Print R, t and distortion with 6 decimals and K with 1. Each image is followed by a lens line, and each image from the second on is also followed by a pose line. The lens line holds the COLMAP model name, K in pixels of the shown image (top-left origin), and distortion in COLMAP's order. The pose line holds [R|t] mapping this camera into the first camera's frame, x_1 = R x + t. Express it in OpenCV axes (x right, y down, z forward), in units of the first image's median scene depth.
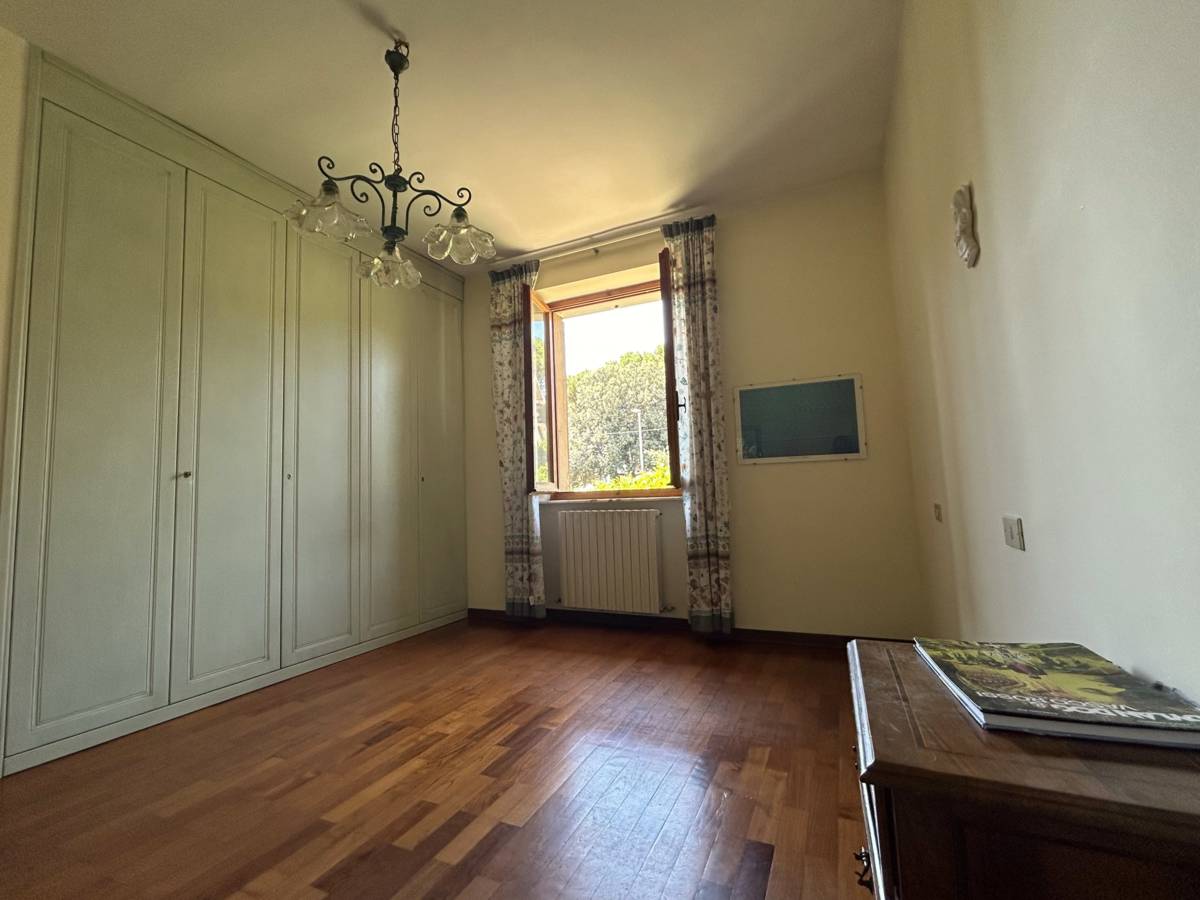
lens RADIAL K [[519.1, 0, 600.0], [0, 519.1, 450.0], [0, 0, 1]] dist [0.001514, 0.000339]
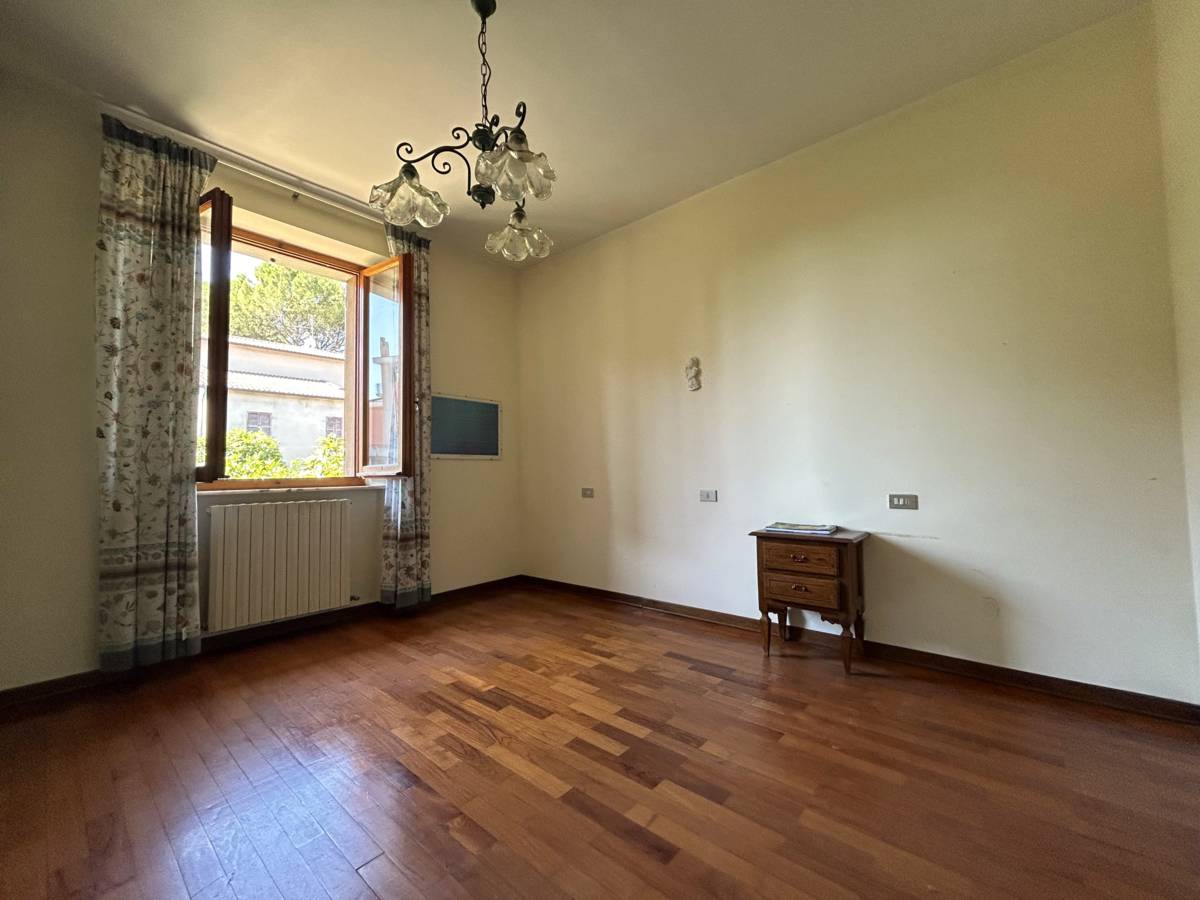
lens RADIAL K [[476.2, 0, 597.2], [0, 476.2, 450.6], [0, 0, 1]] dist [-0.002062, 0.000479]
pose [[0.282816, 0.071057, 0.956539, -0.678006], [-0.076193, 0.995765, -0.051444, 0.037915], [-0.956143, -0.058332, 0.287032, 0.330345]]
